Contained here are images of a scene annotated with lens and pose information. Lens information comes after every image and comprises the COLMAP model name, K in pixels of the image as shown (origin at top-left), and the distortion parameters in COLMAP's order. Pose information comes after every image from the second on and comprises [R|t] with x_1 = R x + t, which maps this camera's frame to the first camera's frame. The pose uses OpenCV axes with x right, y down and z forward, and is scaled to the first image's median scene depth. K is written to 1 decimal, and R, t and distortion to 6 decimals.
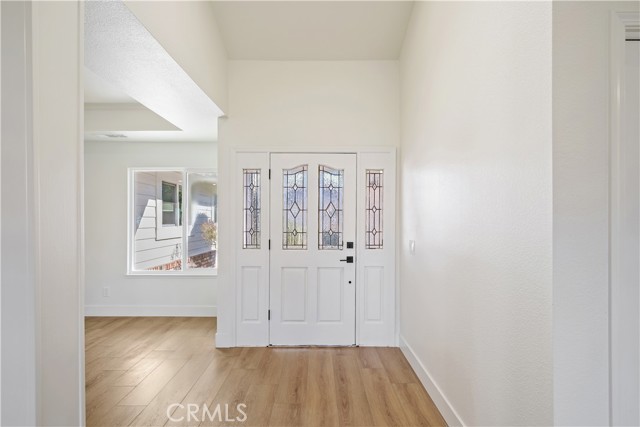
lens RADIAL K [[342.5, 0, 319.2], [0, 342.5, 215.2], [0, 0, 1]] dist [-0.003337, 0.000494]
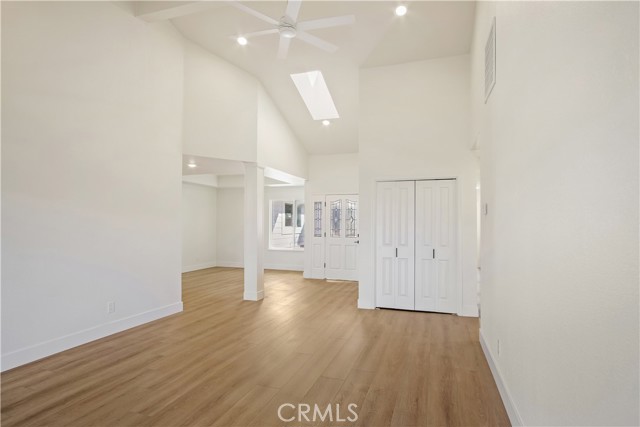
lens RADIAL K [[342.5, 0, 320.7], [0, 342.5, 216.4], [0, 0, 1]] dist [-0.003337, 0.000494]
pose [[0.940114, 0.000434, -0.340859, 0.459539], [-0.004061, 0.999942, -0.009927, -0.010414], [0.340835, 0.010717, 0.940062, -0.881178]]
